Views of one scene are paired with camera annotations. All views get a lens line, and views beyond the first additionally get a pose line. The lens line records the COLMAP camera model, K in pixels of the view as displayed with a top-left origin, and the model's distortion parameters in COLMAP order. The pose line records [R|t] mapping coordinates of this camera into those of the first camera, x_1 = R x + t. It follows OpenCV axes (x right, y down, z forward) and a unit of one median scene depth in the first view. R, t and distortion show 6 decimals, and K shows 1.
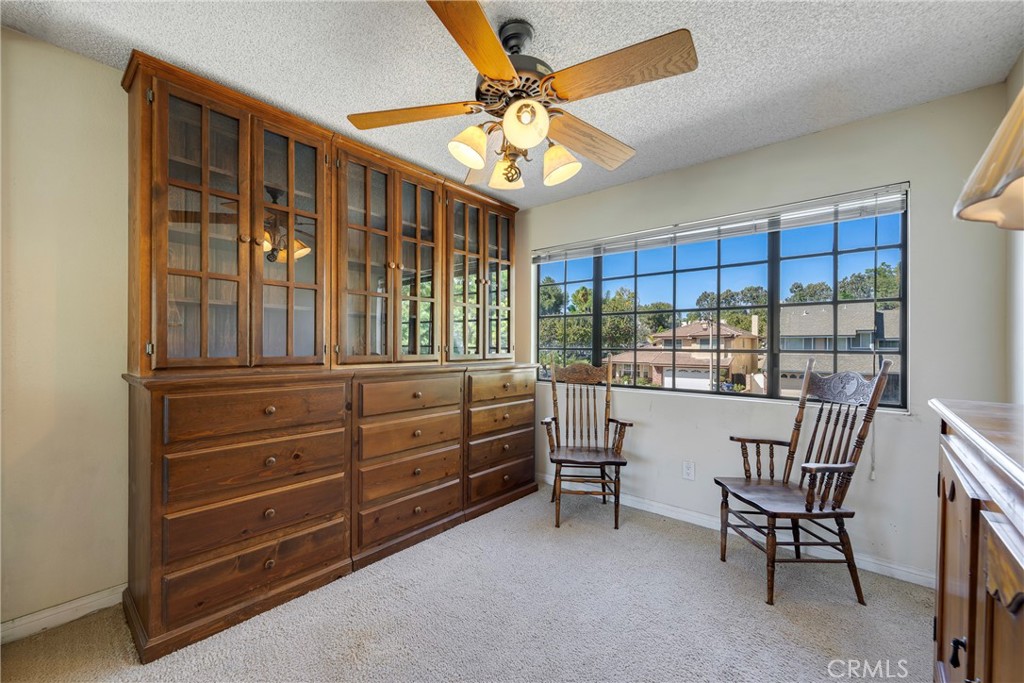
lens RADIAL K [[411.0, 0, 505.9], [0, 411.0, 348.1], [0, 0, 1]] dist [0.000301, 0.001130]
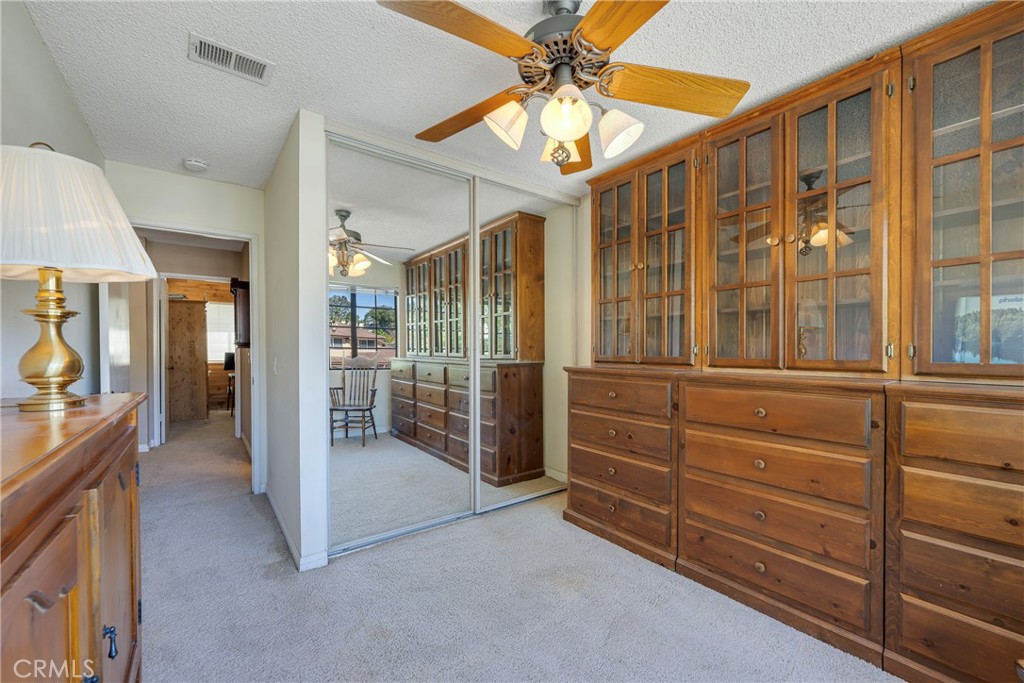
lens RADIAL K [[411.0, 0, 506.1], [0, 411.0, 345.1], [0, 0, 1]] dist [0.000301, 0.001130]
pose [[-0.217486, -0.006921, -0.976039, 0.706176], [-0.001987, 0.999976, -0.006648, -0.003128], [0.976061, 0.000493, -0.217495, 0.816215]]
